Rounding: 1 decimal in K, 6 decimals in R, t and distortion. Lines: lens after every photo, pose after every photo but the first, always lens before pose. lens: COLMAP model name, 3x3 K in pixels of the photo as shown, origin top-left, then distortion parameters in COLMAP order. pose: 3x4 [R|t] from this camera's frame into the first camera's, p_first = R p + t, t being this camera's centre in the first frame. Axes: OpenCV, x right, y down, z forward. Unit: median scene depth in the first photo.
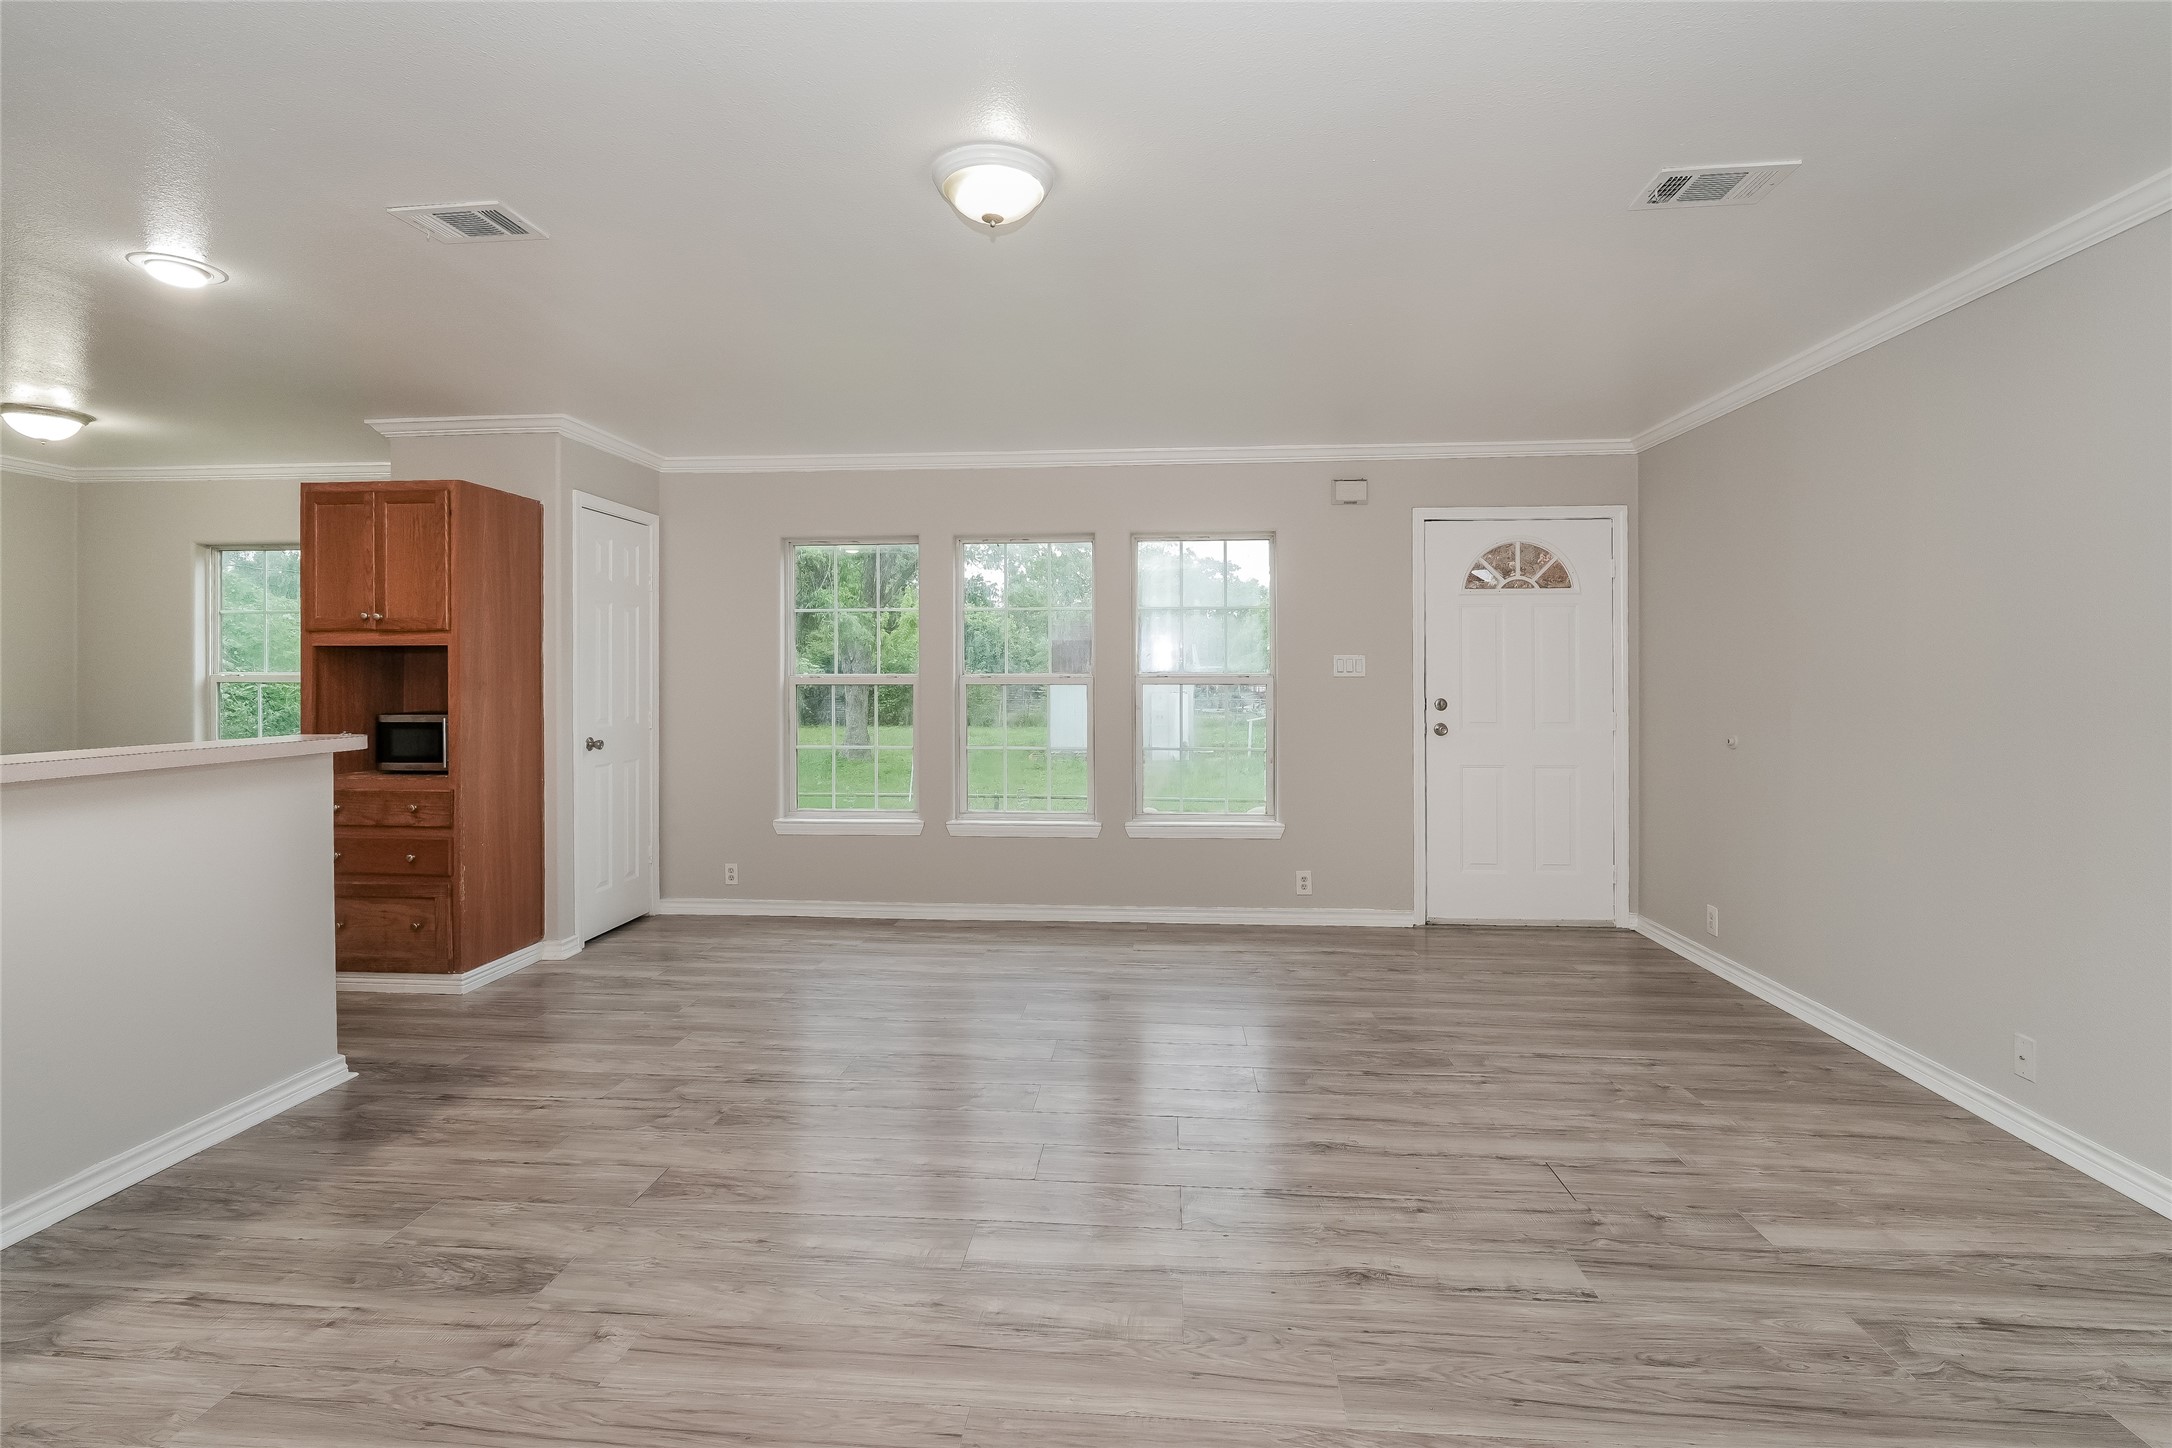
lens RADIAL K [[1015.6, 0, 1089.8], [0, 1015.6, 669.4], [0, 0, 1]] dist [0.000230, -0.000543]
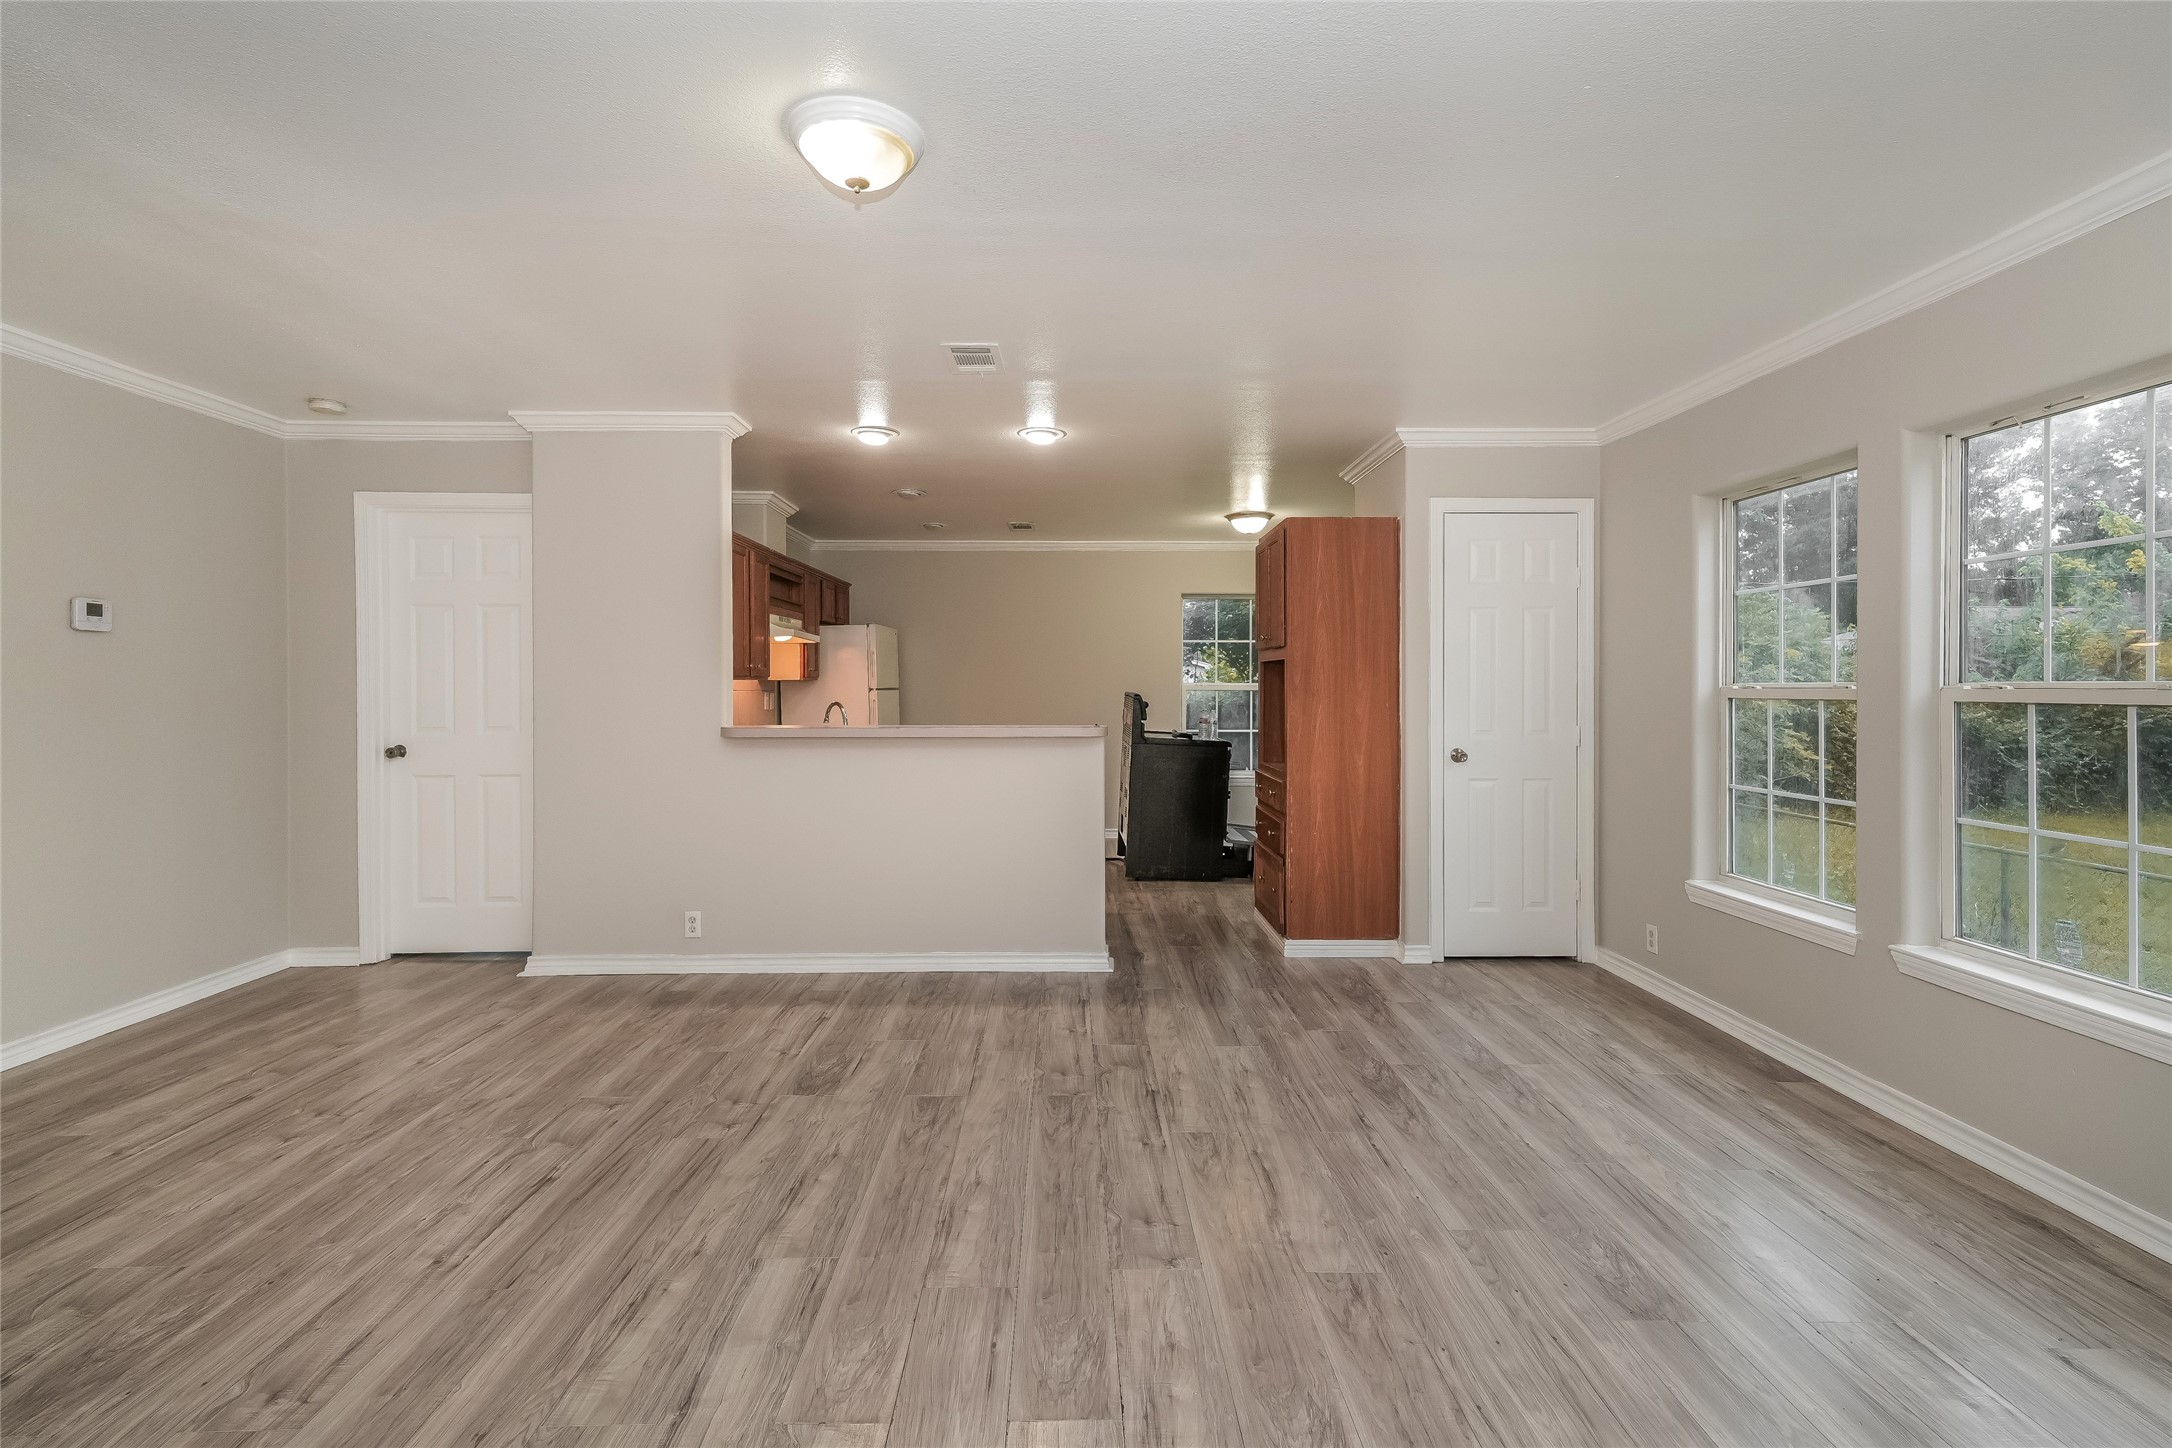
lens RADIAL K [[966.5, 0, 1087.0], [0, 966.5, 673.0], [0, 0, 1]] dist [0.002458, 0.000086]
pose [[0.096454, -0.012344, -0.995261, 0.607045], [0.002599, 0.999923, -0.012150, 0.007294], [0.995334, -0.001415, 0.096478, 0.852584]]
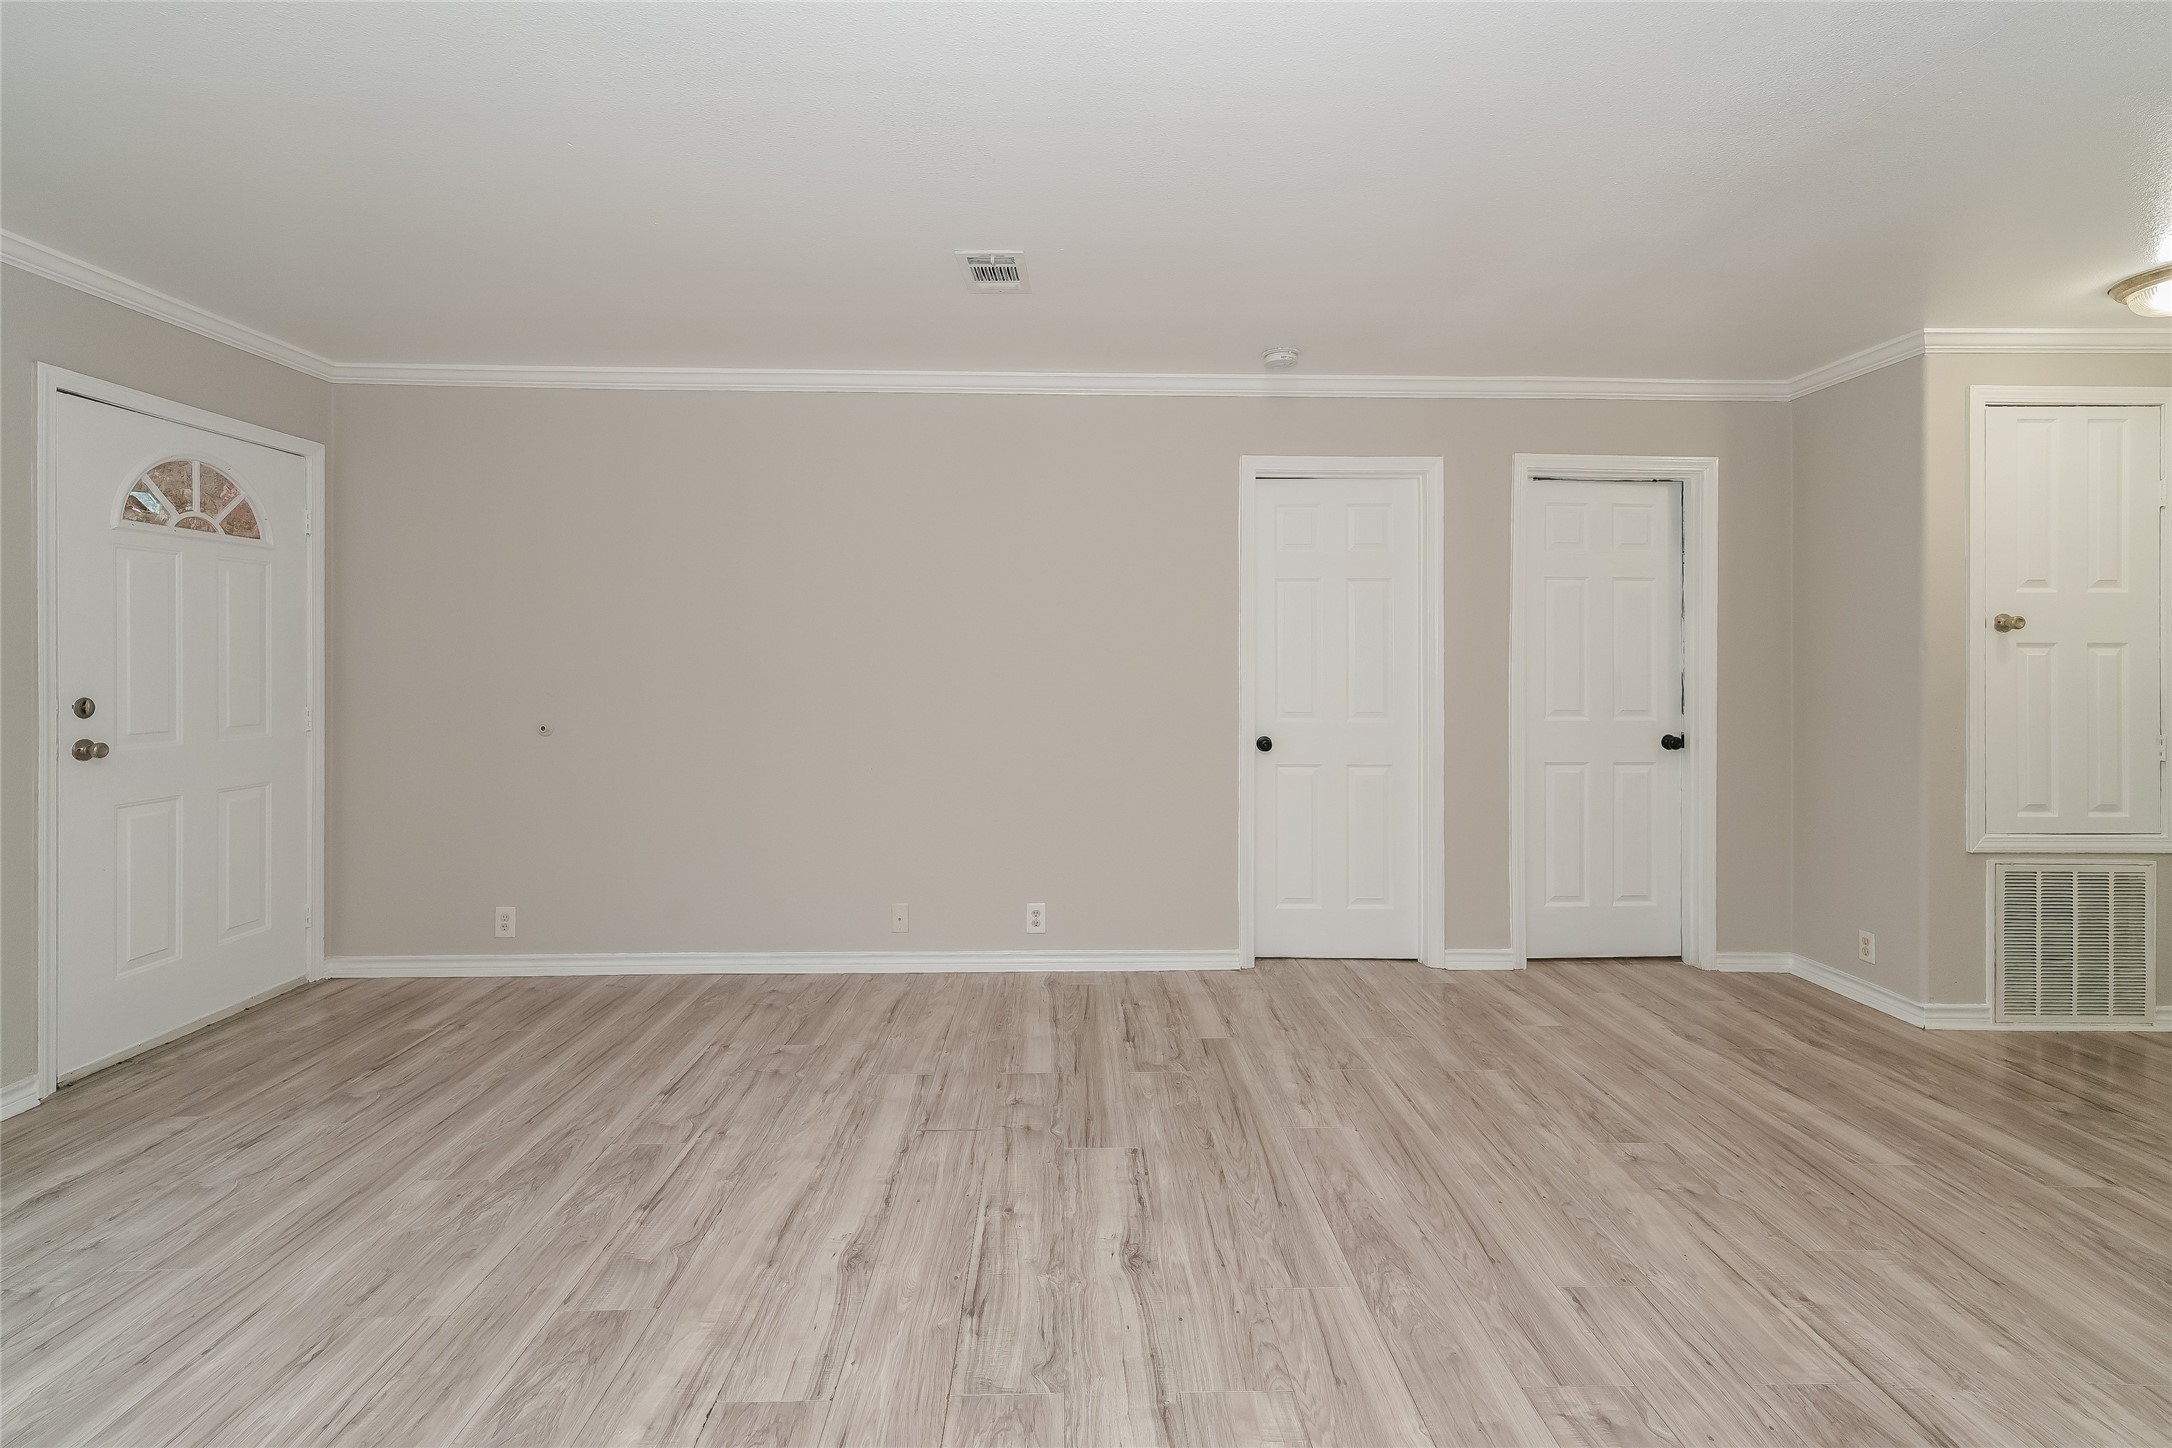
lens RADIAL K [[966.5, 0, 1087.0], [0, 966.5, 673.0], [0, 0, 1]] dist [0.002458, 0.000086]
pose [[-0.103962, -0.008769, 0.994543, -0.455317], [-0.008111, 0.999935, 0.007968, 0.008188], [-0.994548, -0.007238, -0.104026, 0.779802]]
